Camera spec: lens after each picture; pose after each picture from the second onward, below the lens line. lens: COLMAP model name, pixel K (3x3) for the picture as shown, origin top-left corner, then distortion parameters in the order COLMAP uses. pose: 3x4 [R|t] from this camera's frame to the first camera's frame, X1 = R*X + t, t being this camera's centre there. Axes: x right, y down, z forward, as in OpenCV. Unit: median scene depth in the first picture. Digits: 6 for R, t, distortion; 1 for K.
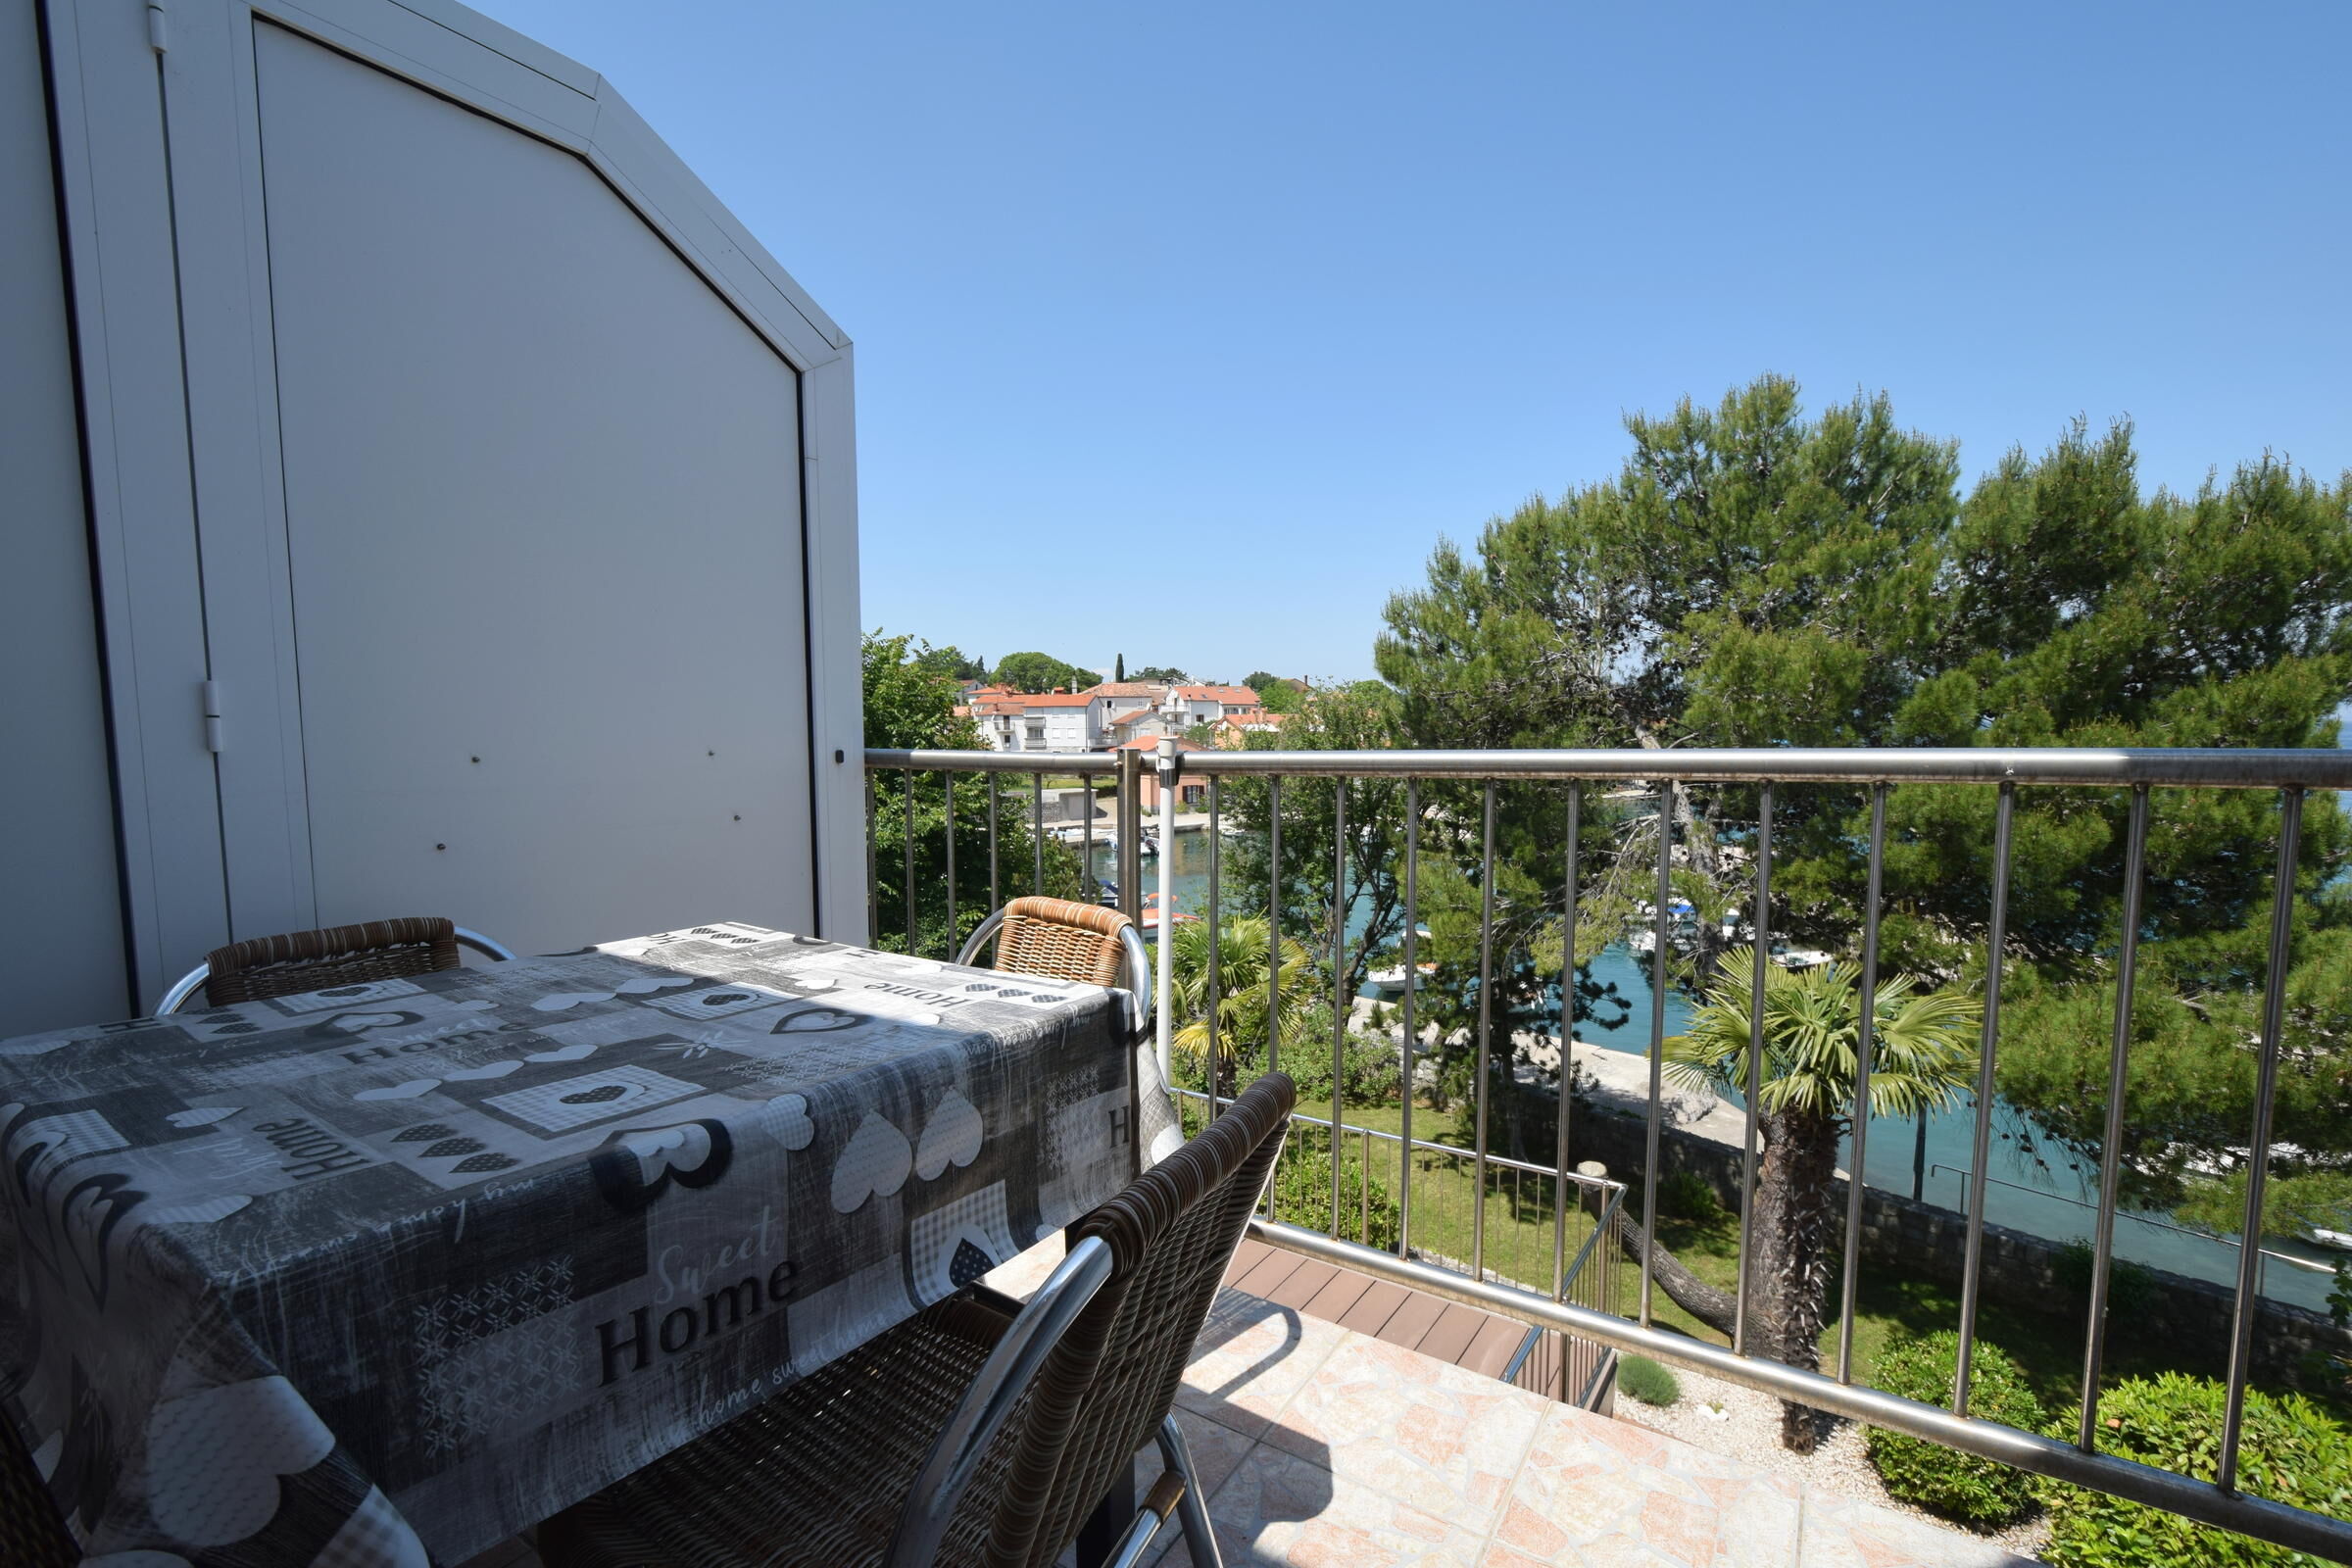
lens RADIAL K [[1026.7, 0, 1166.5], [0, 1026.7, 819.9], [0, 0, 1]] dist [0.000229, -0.006676]
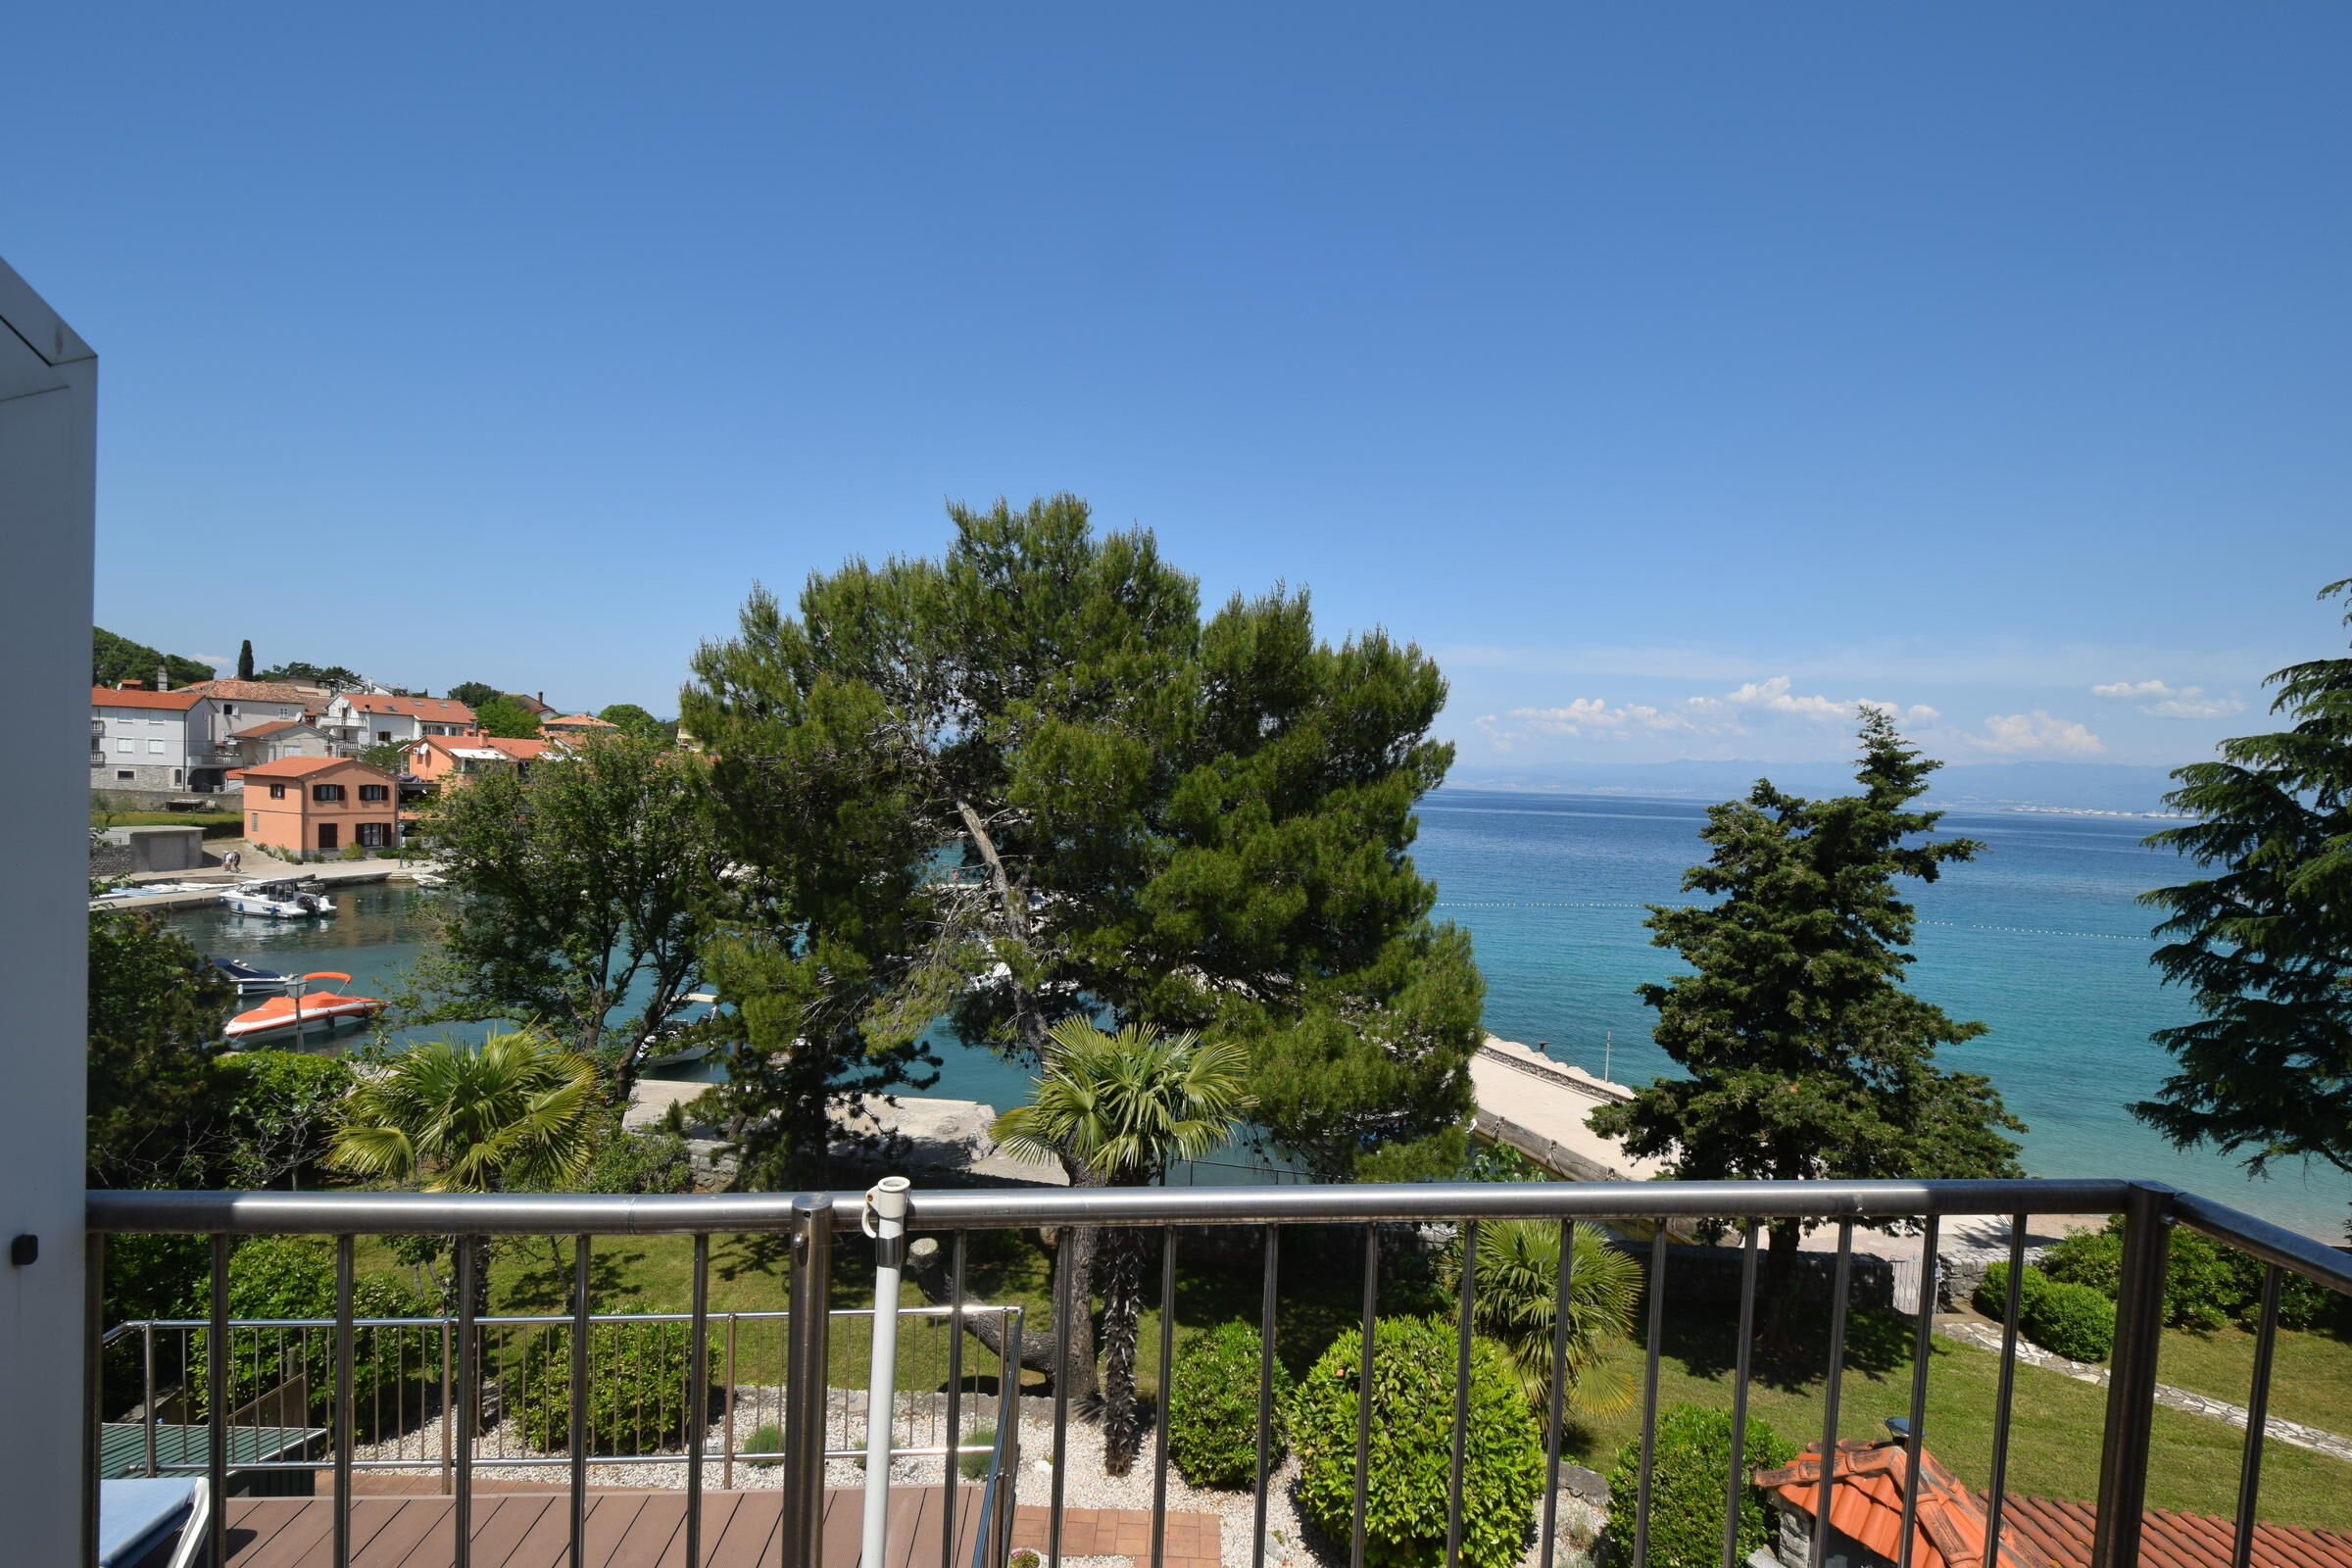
lens RADIAL K [[1030.8, 0, 1183.9], [0, 1030.8, 816.0], [0, 0, 1]] dist [0.011991, -0.011385]
pose [[0.766924, 0.011362, 0.641637, -0.036957], [0.012338, 0.999397, -0.032444, -0.039265], [-0.641619, 0.032799, 0.766322, 0.057760]]
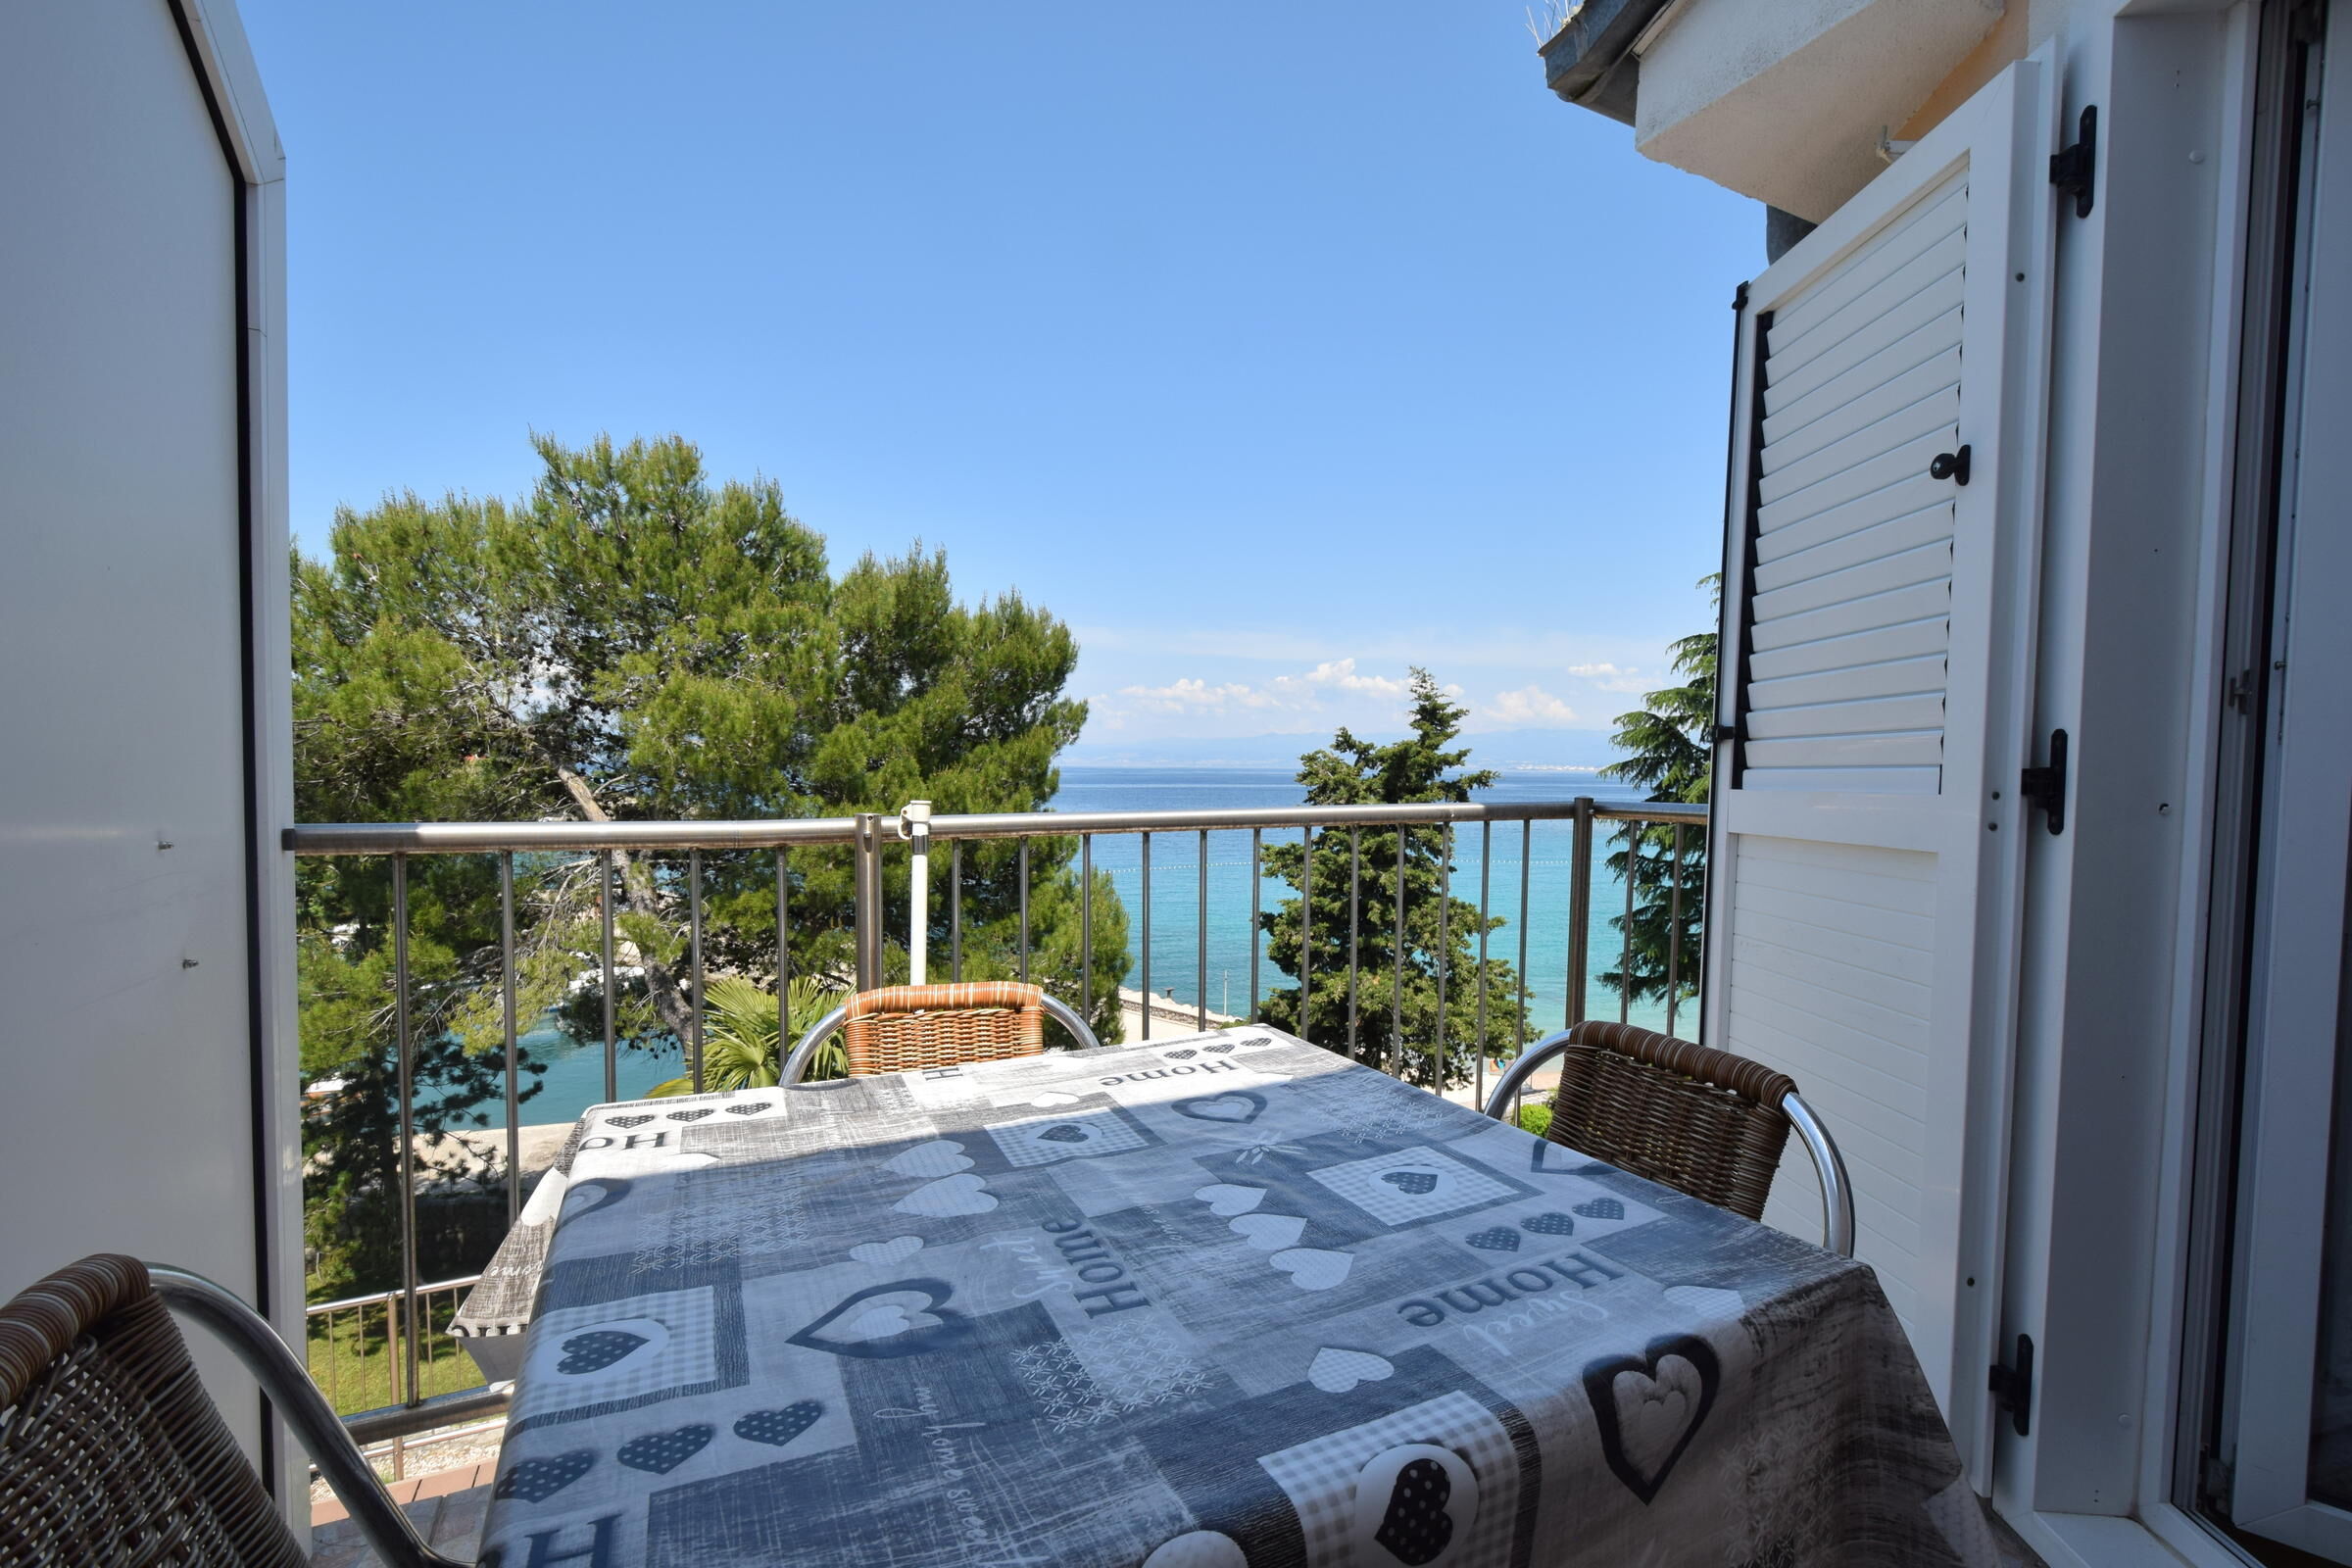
lens RADIAL K [[1042.8, 0, 1191.7], [0, 1042.8, 817.2], [0, 0, 1]] dist [-0.005832, -0.000692]
pose [[0.481697, -0.030888, 0.875793, -0.100612], [0.066151, 0.997809, -0.001193, -0.006778], [-0.873838, 0.058509, 0.482685, 0.043815]]
